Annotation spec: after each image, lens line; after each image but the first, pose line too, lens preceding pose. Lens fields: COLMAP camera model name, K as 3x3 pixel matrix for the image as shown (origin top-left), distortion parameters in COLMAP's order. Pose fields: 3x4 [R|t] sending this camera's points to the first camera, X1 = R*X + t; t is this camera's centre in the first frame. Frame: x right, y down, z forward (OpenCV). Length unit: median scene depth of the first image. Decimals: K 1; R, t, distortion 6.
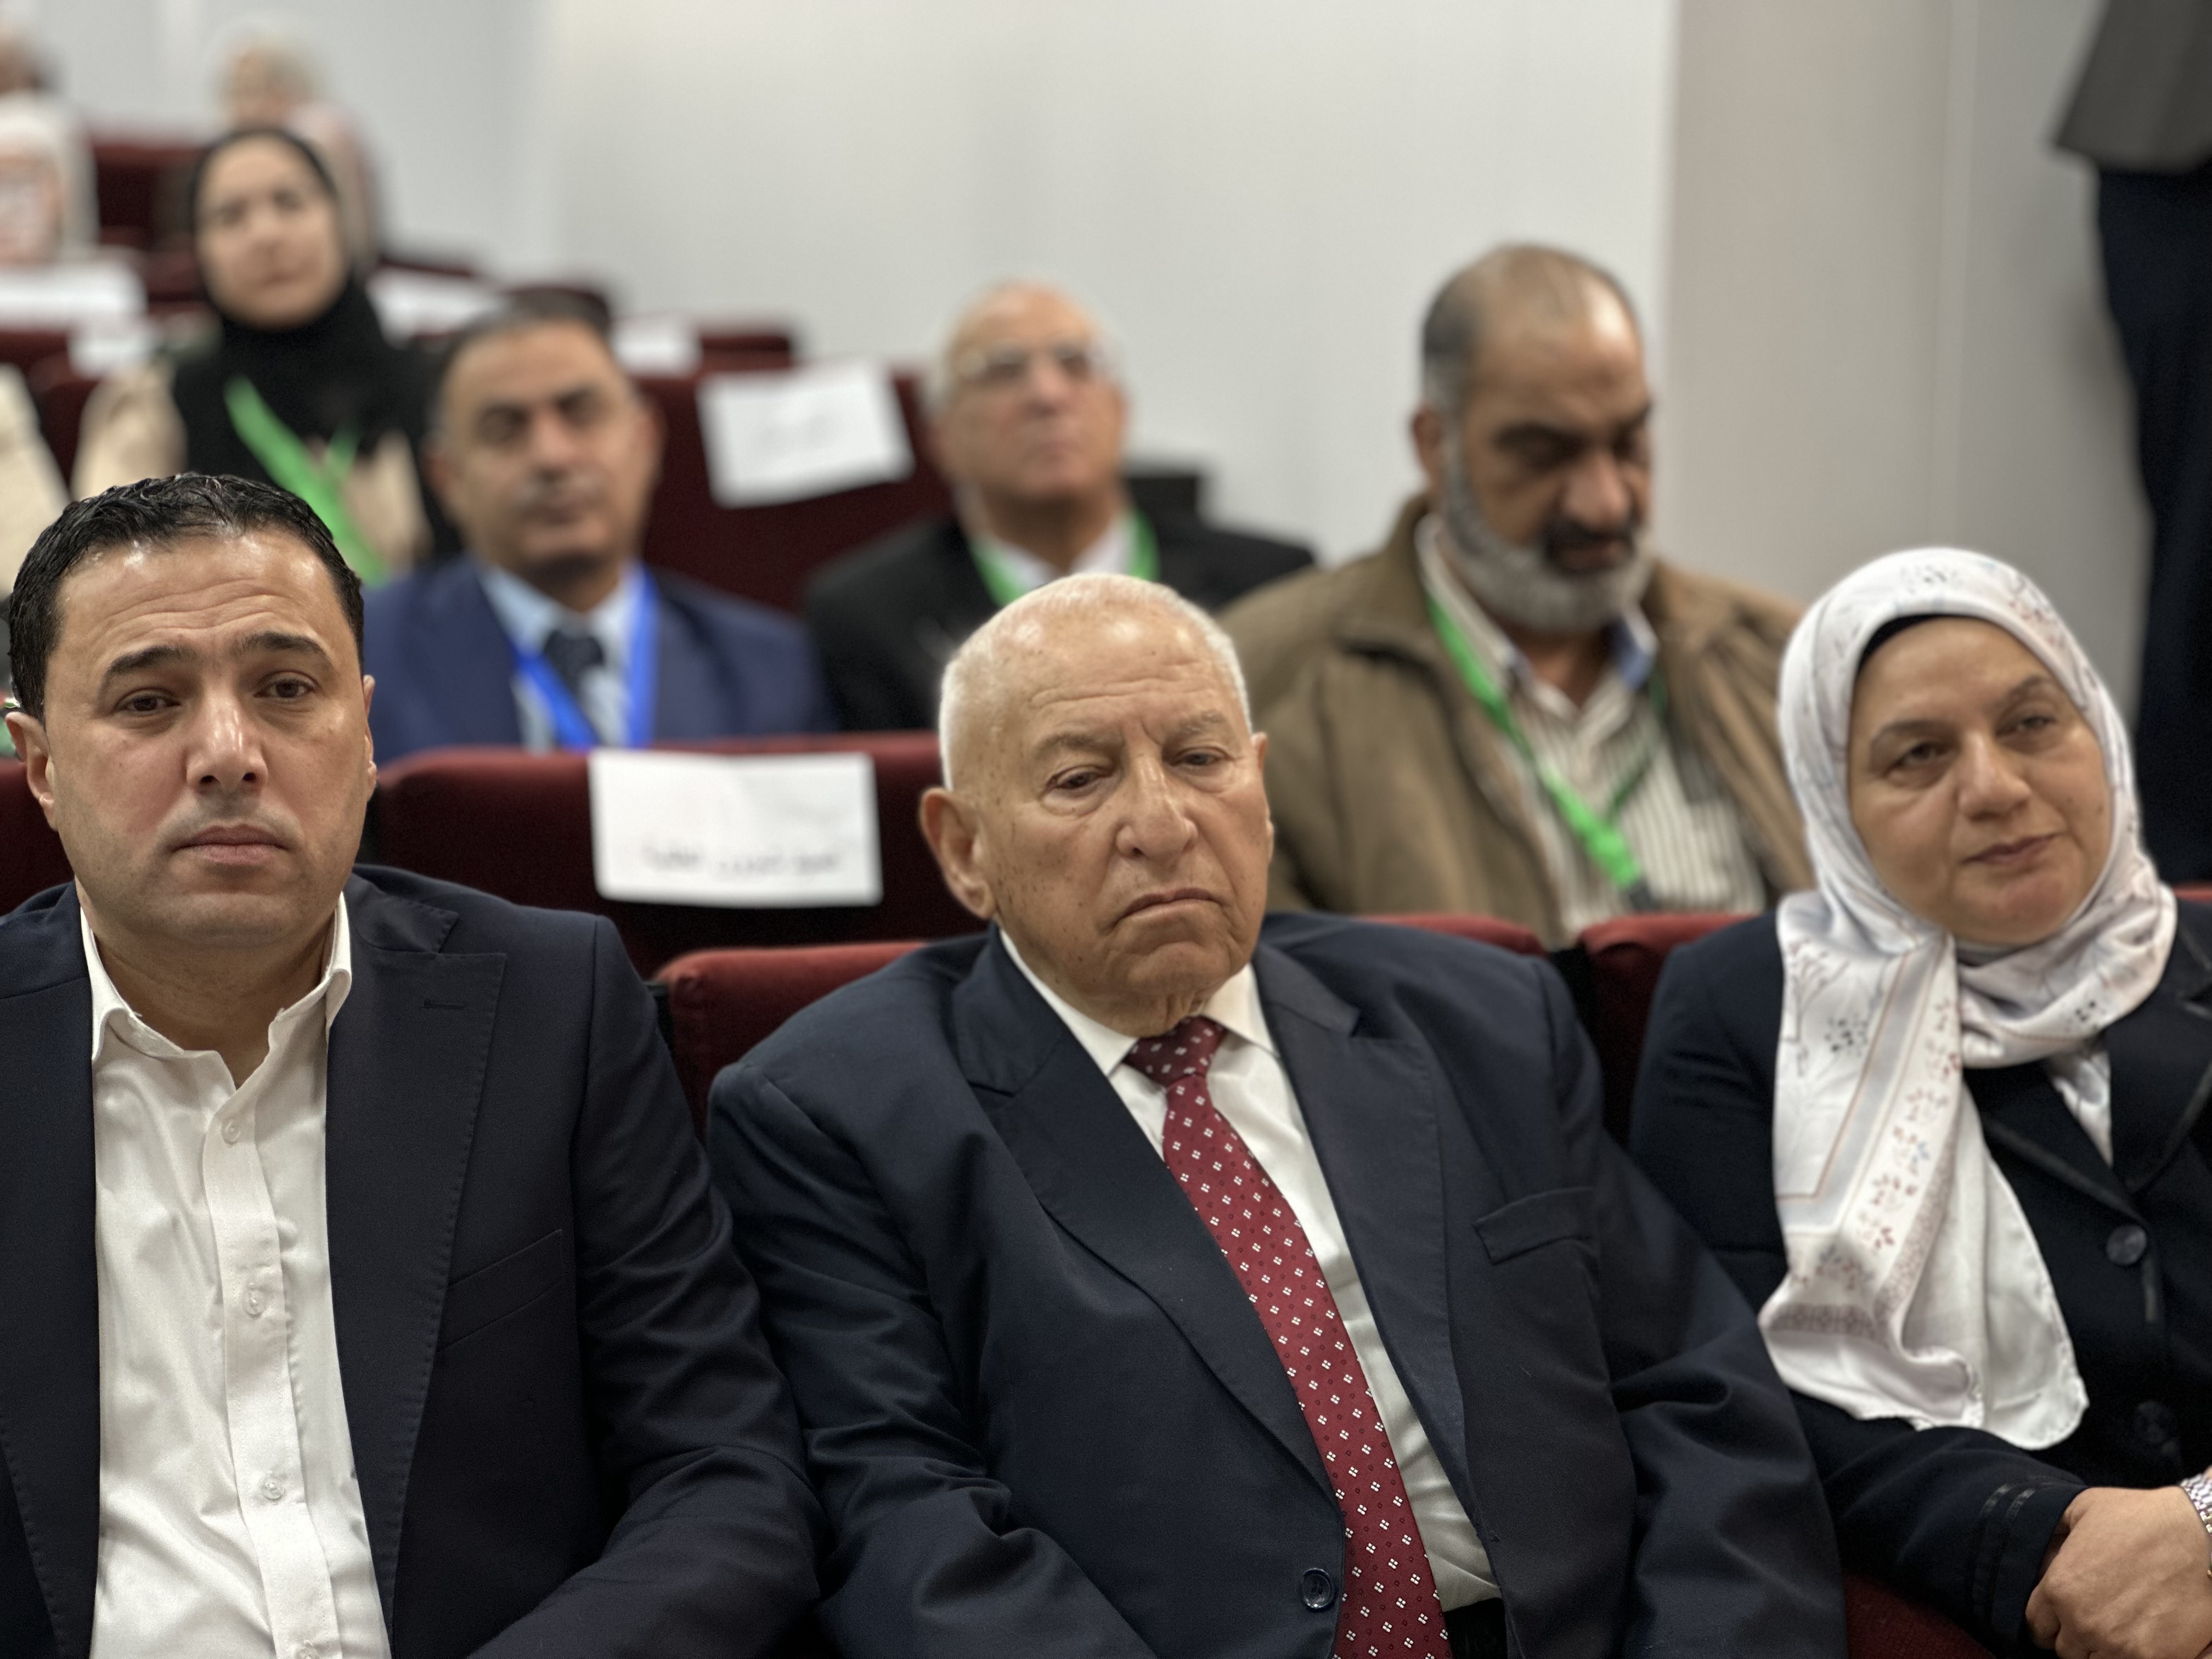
lens RADIAL K [[4842.8, 0, 1114.4], [0, 4842.8, 808.2], [0, 0, 1]] dist [0.196995, 0.000000]
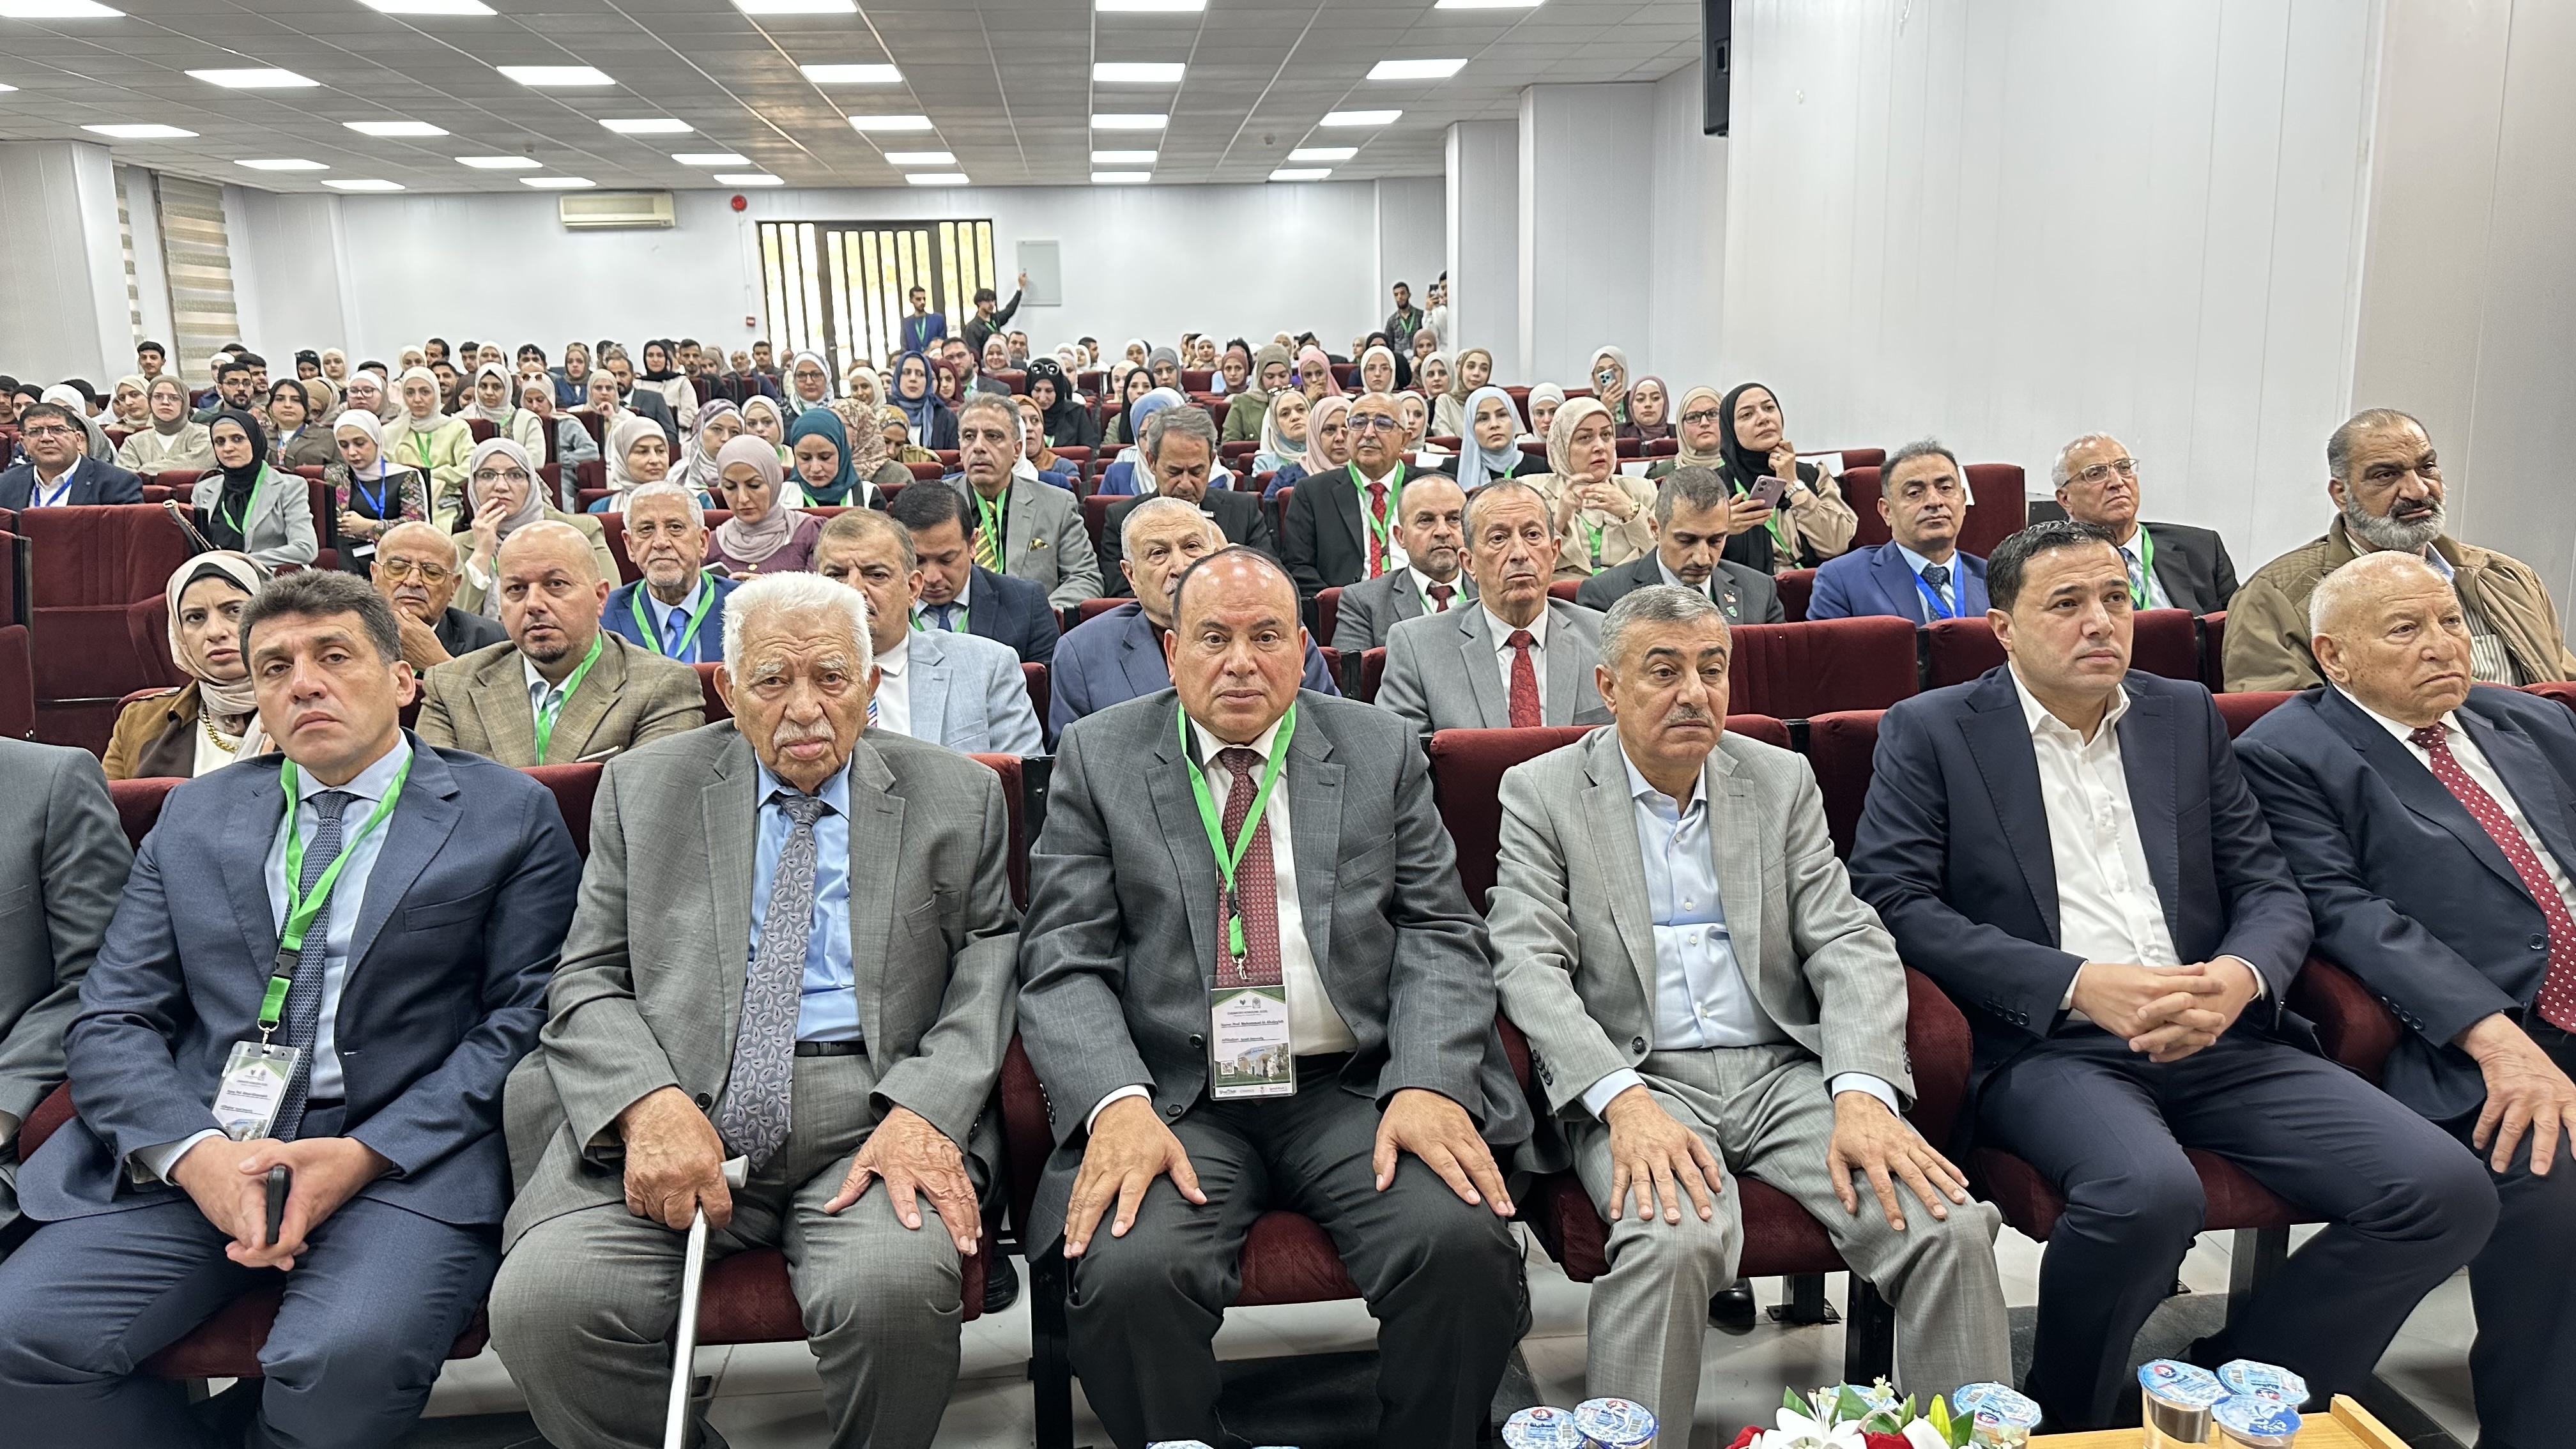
lens RADIAL K [[1838.3, 0, 1276.7], [0, 1838.3, 699.4], [0, 0, 1]] dist [0.038414, -0.047995]
pose [[0.971673, 0.006436, -0.236241, -0.368743], [0.003511, 0.999126, 0.041661, -0.013218], [0.236302, -0.041310, 0.970801, -0.117983]]
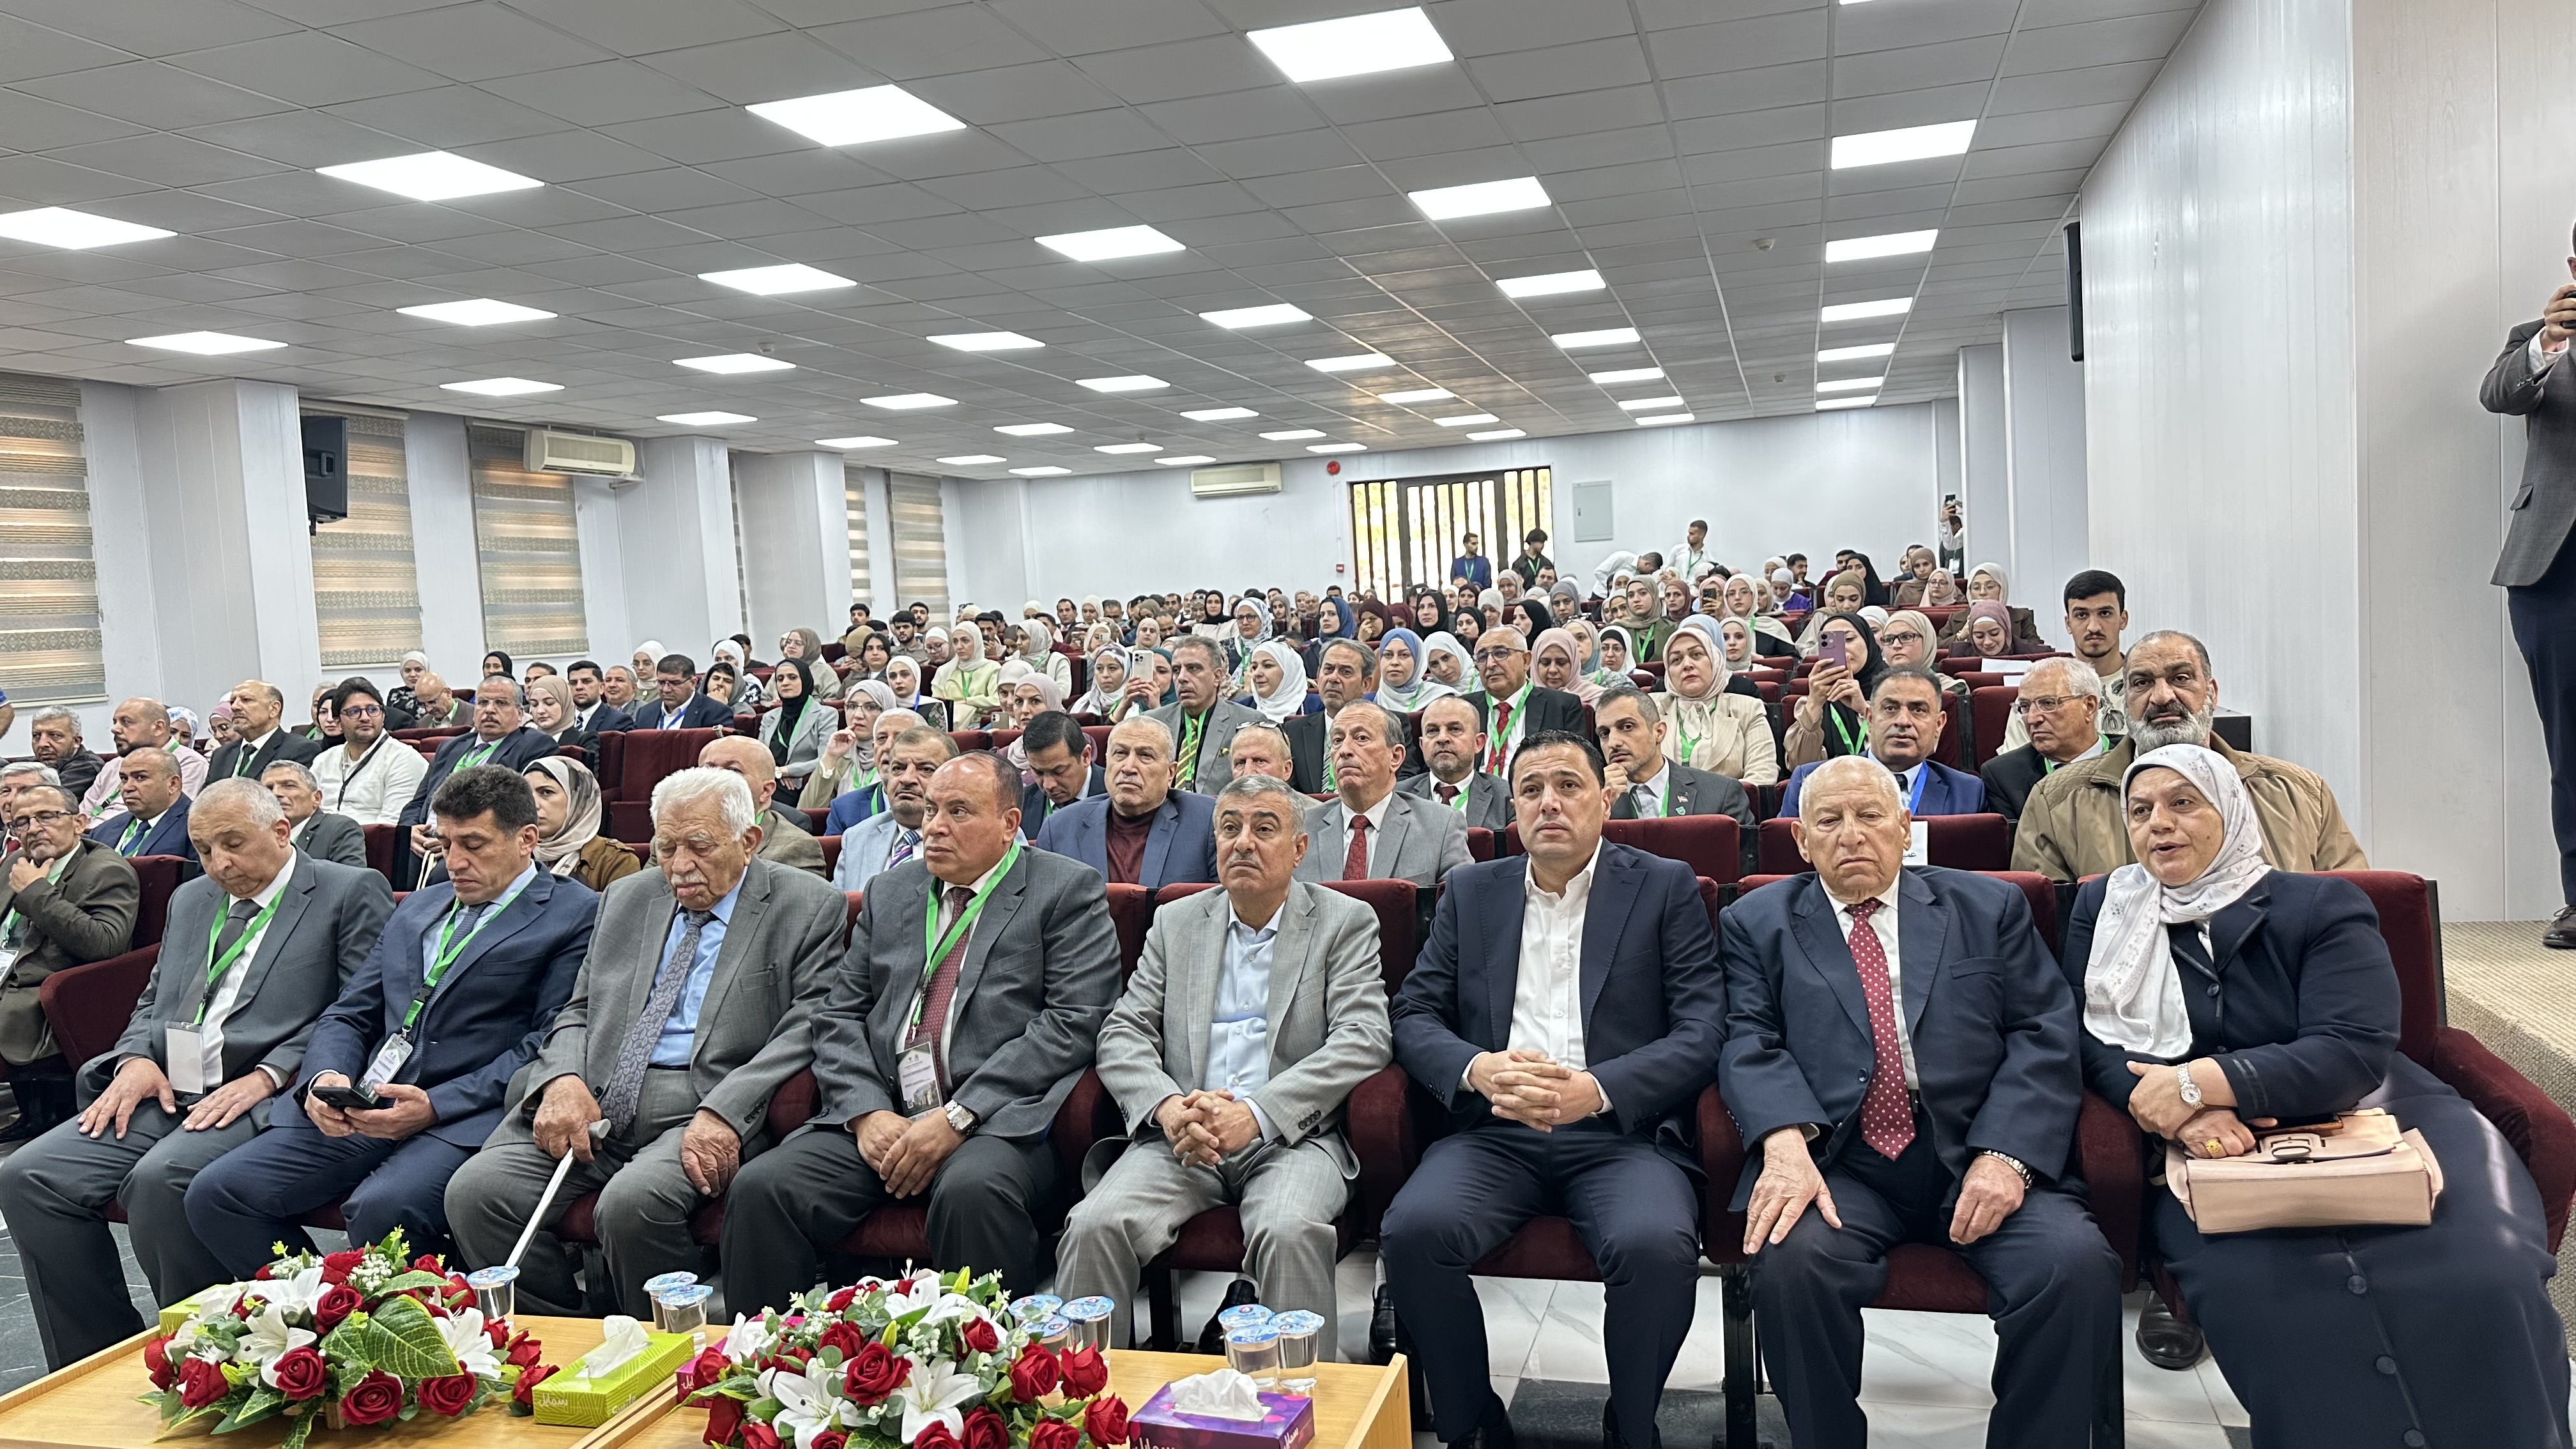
lens RADIAL K [[1838.3, 0, 1296.0], [0, 1838.3, 707.5], [0, 0, 1]] dist [0.038414, -0.047995]
pose [[0.814567, -0.026409, -0.579468, 0.423166], [-0.020453, 0.997034, -0.074190, 0.018781], [0.579709, 0.072284, 0.811611, -0.185228]]
